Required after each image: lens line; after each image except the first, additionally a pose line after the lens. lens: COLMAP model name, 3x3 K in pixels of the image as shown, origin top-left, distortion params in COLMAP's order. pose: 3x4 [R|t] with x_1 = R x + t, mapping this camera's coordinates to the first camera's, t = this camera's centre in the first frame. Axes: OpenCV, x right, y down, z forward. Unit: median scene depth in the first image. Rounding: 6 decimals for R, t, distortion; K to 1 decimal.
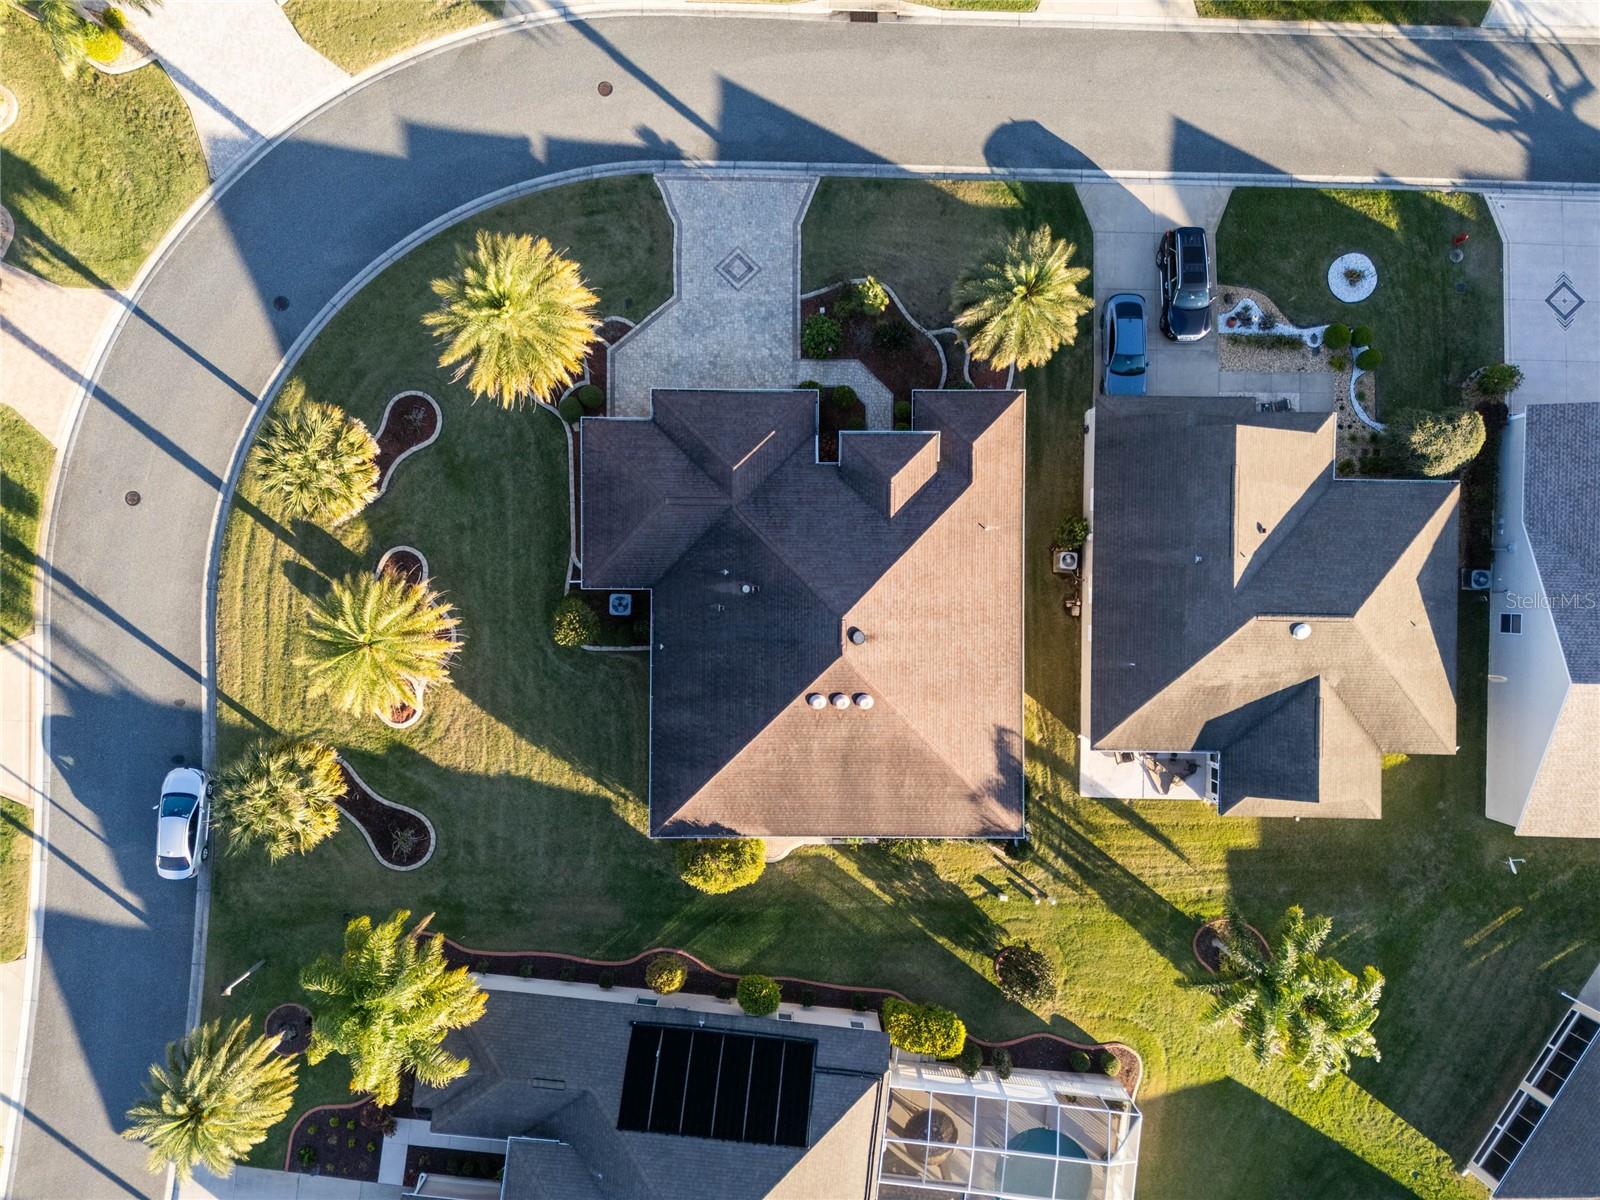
lens RADIAL K [[1170.5, 0, 798.4], [0, 1170.5, 591.9], [0, 0, 1]] dist [0.066245, -0.053131]
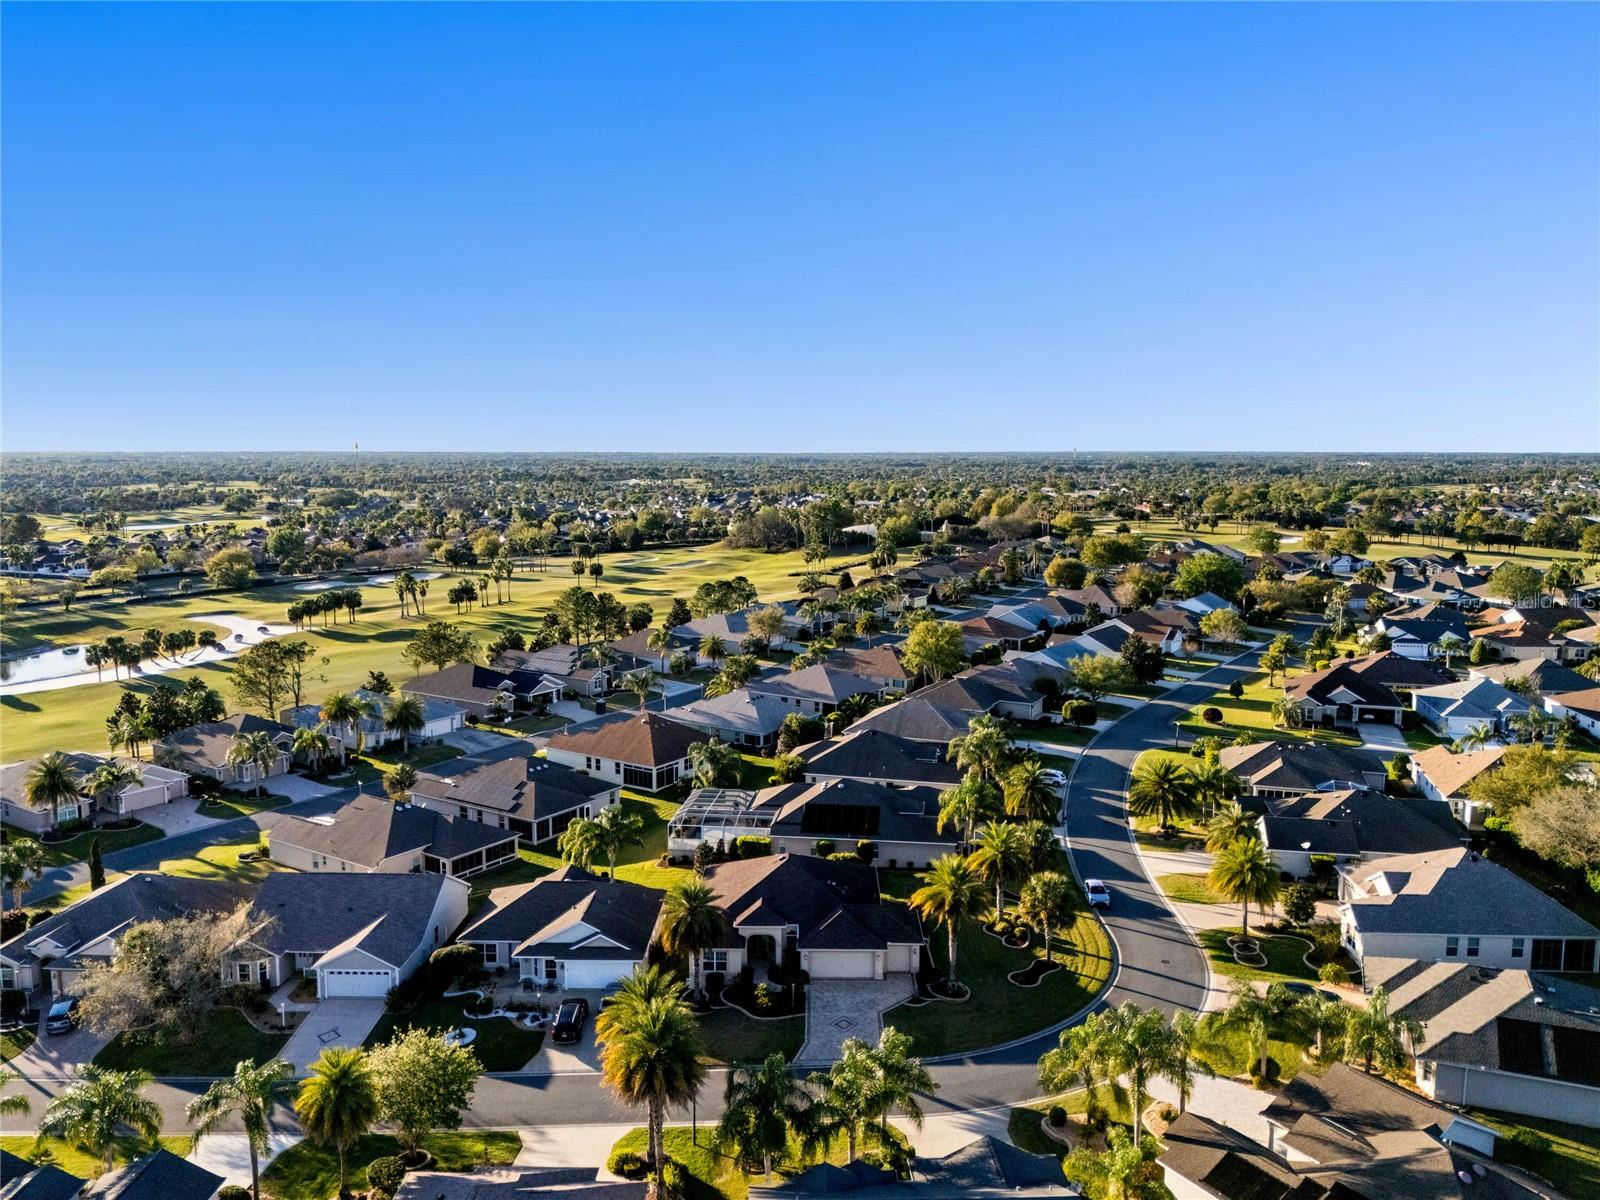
lens RADIAL K [[1236.7, 0, 809.9], [0, 1236.7, 552.5], [0, 0, 1]] dist [0.062095, -0.098384]
pose [[-0.999805, -0.019217, 0.004507, 0.000057], [0.006105, -0.083964, 0.996450, -1.943481], [-0.018771, 0.996284, 0.084064, 0.204989]]
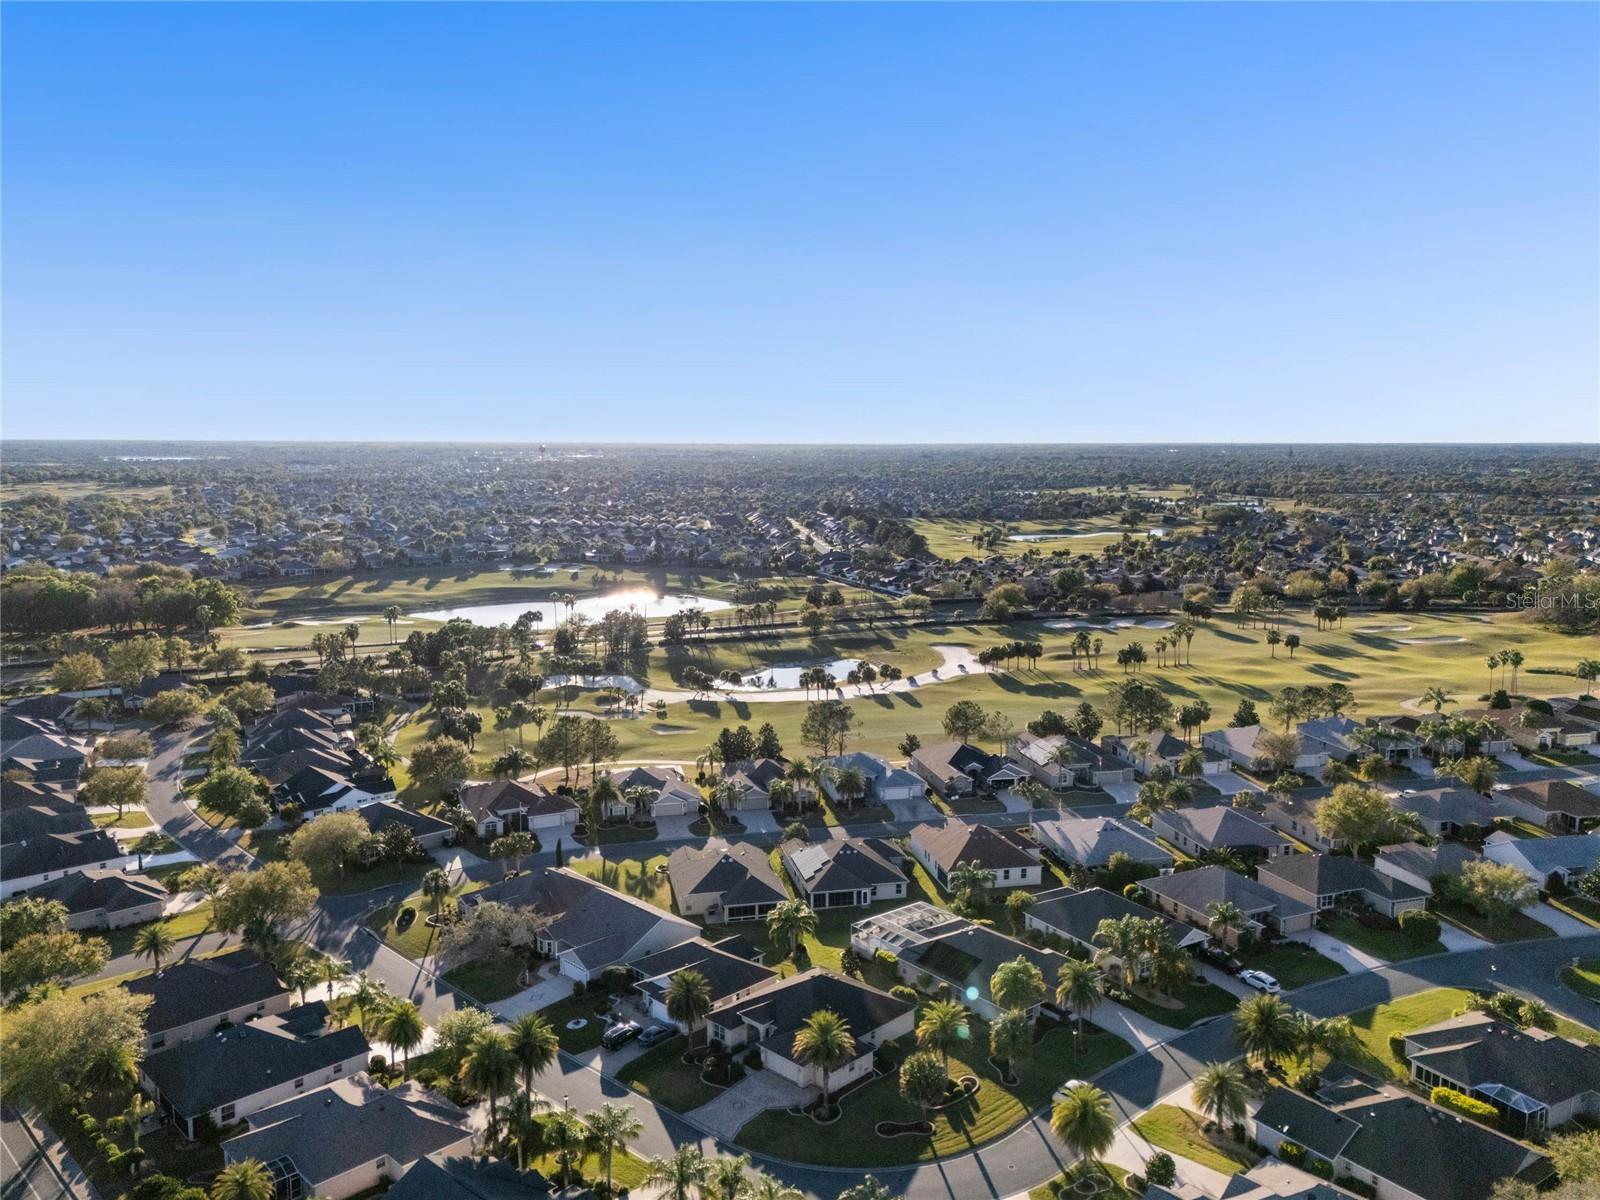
lens RADIAL K [[1230.1, 0, 800.0], [0, 1230.1, 600.0], [0, 0, 1]] dist [0.101200, -0.224099]
pose [[-0.709436, -0.114116, 0.695470, -1.707244], [0.704616, -0.094224, 0.703305, -1.794571], [-0.014729, 0.988989, 0.147254, -0.326530]]
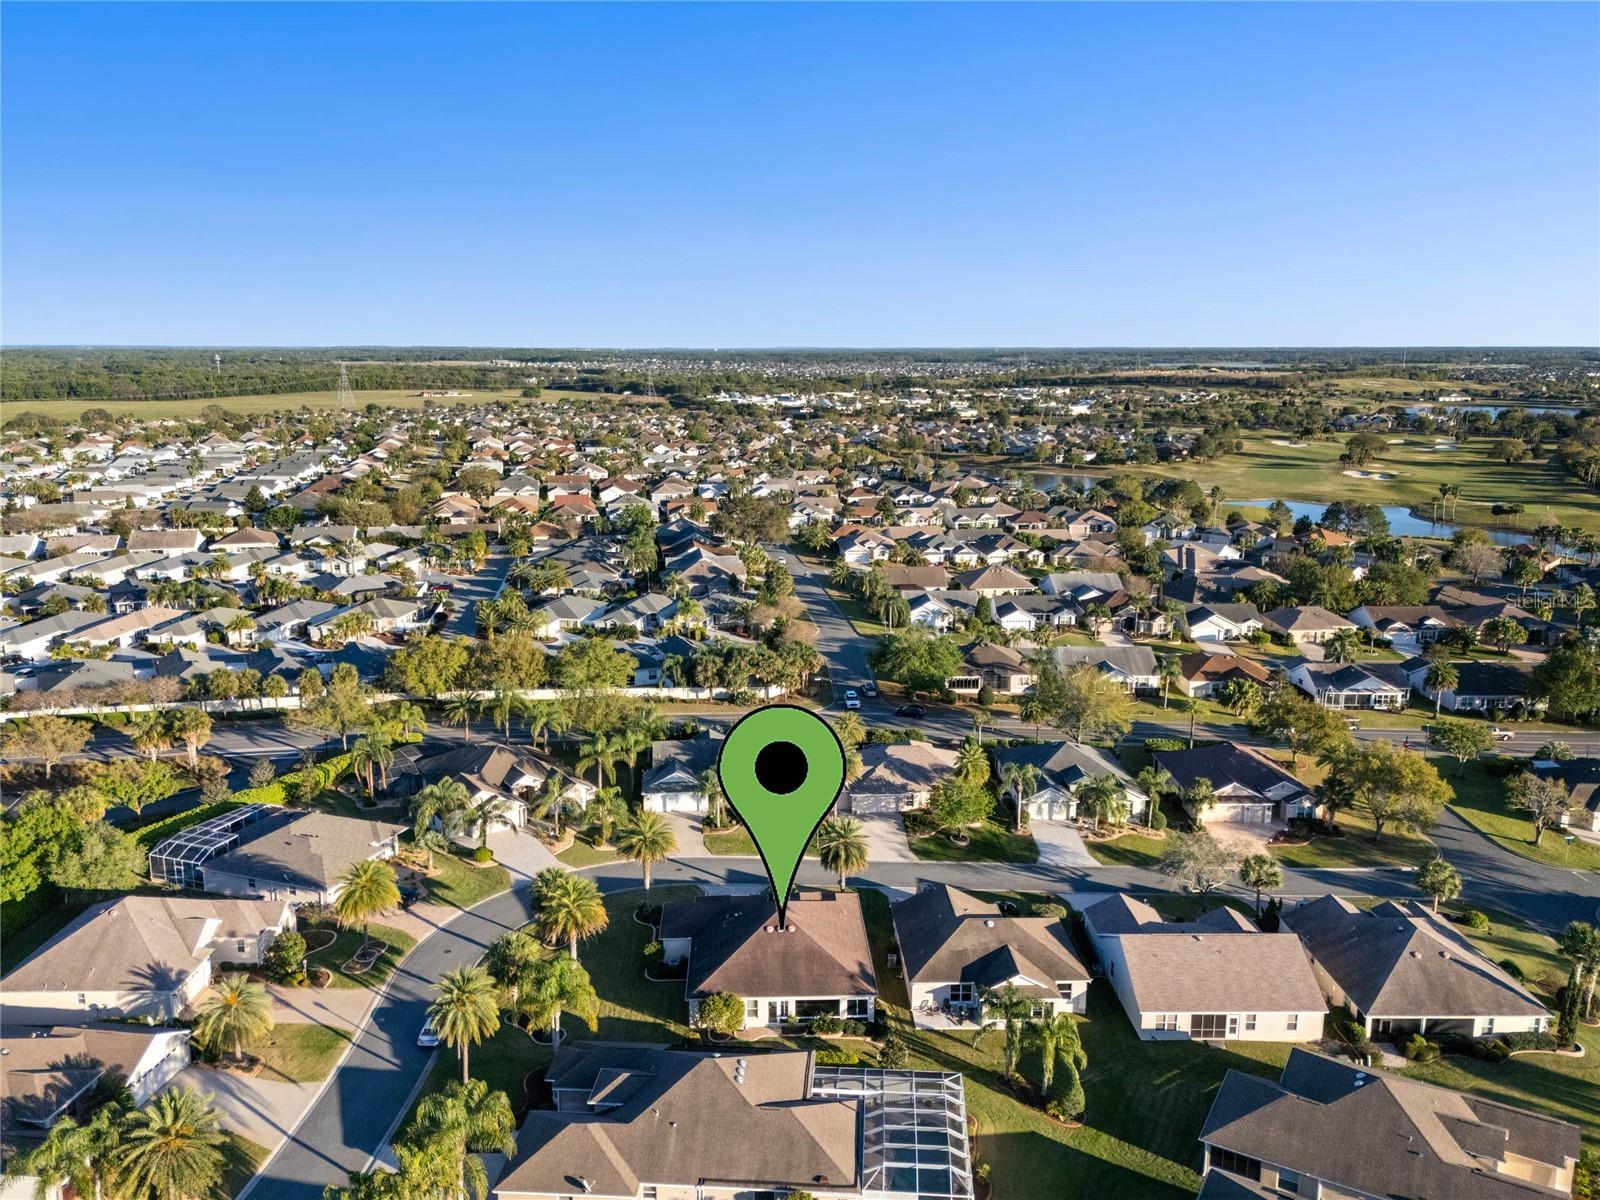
lens RADIAL K [[1206.1, 0, 800.0], [0, 1206.1, 600.0], [0, 0, 1]] dist [0.101036, -0.095367]
pose [[0.998849, -0.025850, 0.040409, -0.001879], [0.044847, 0.204265, -0.977888, 1.928280], [0.017025, 0.978574, 0.205189, -0.052216]]
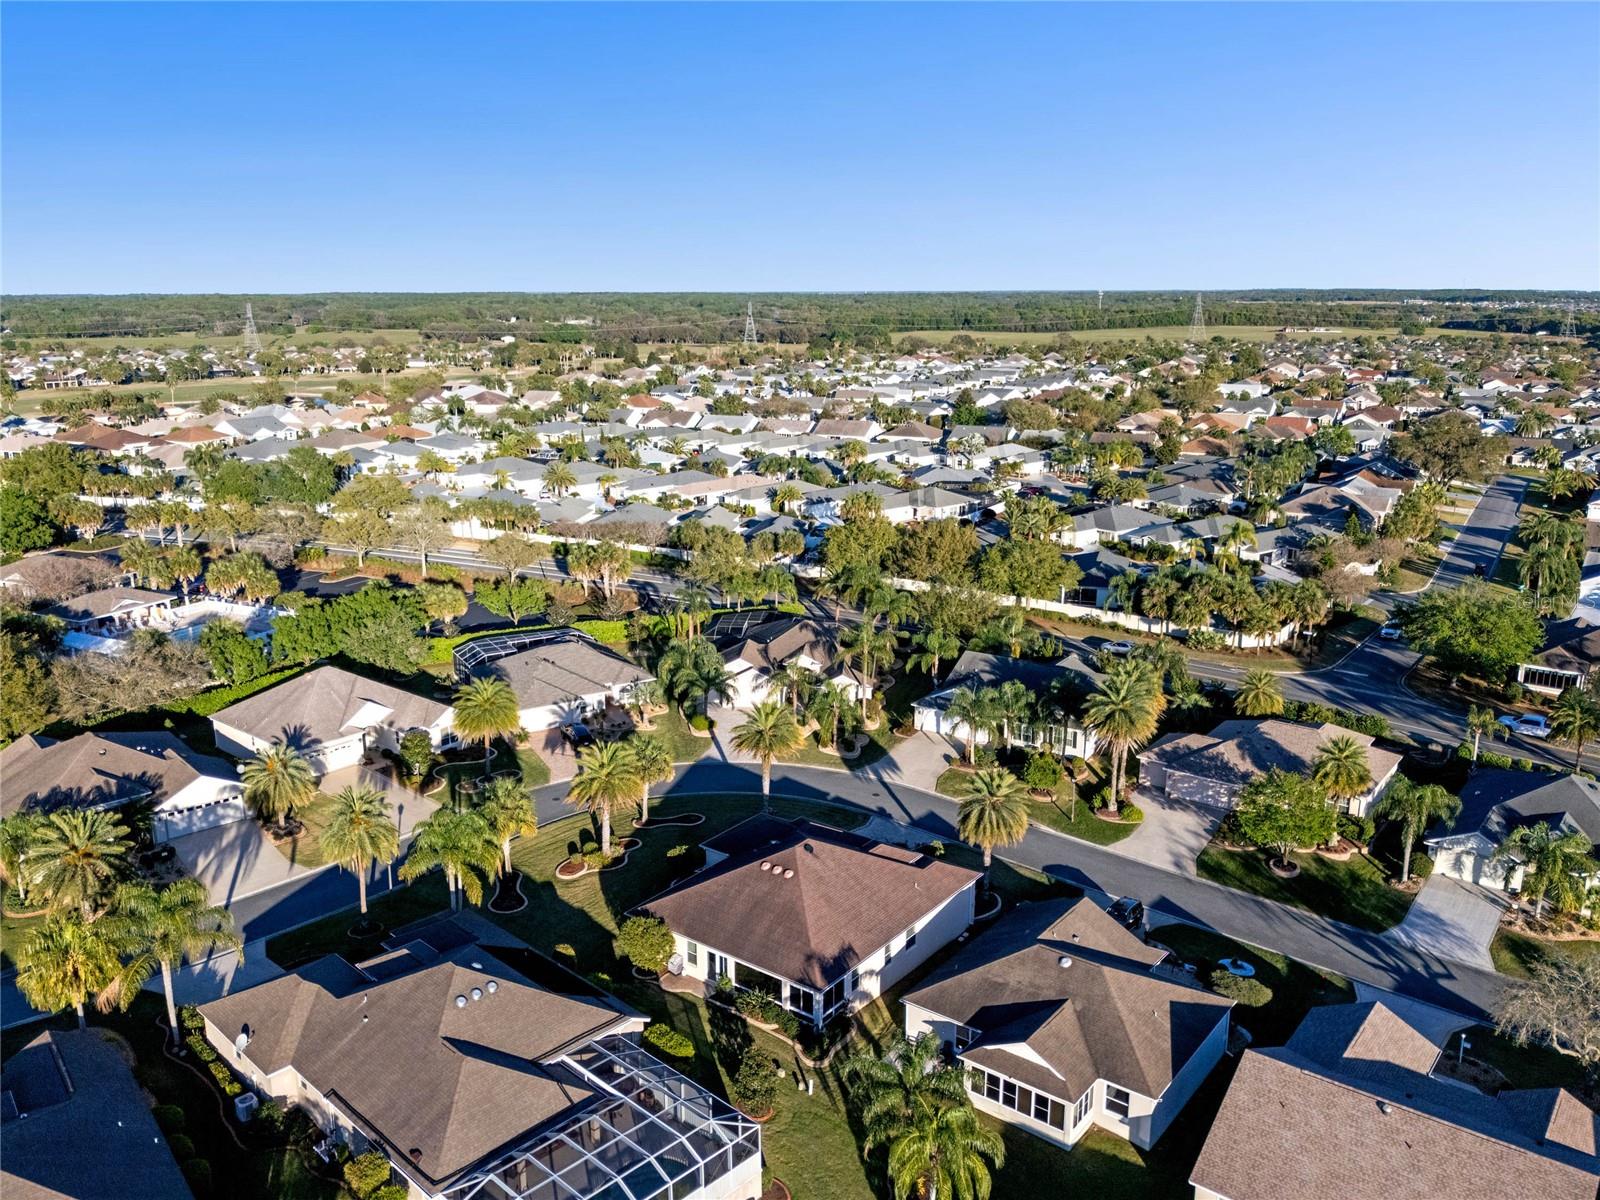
lens RADIAL K [[1243.1, 0, 804.7], [0, 1243.1, 594.8], [0, 0, 1]] dist [0.074777, -0.138309]
pose [[0.799268, 0.123046, -0.588244, 0.918146], [-0.600740, 0.190966, -0.776301, 1.185643], [0.016814, 0.973854, 0.226552, 0.212101]]
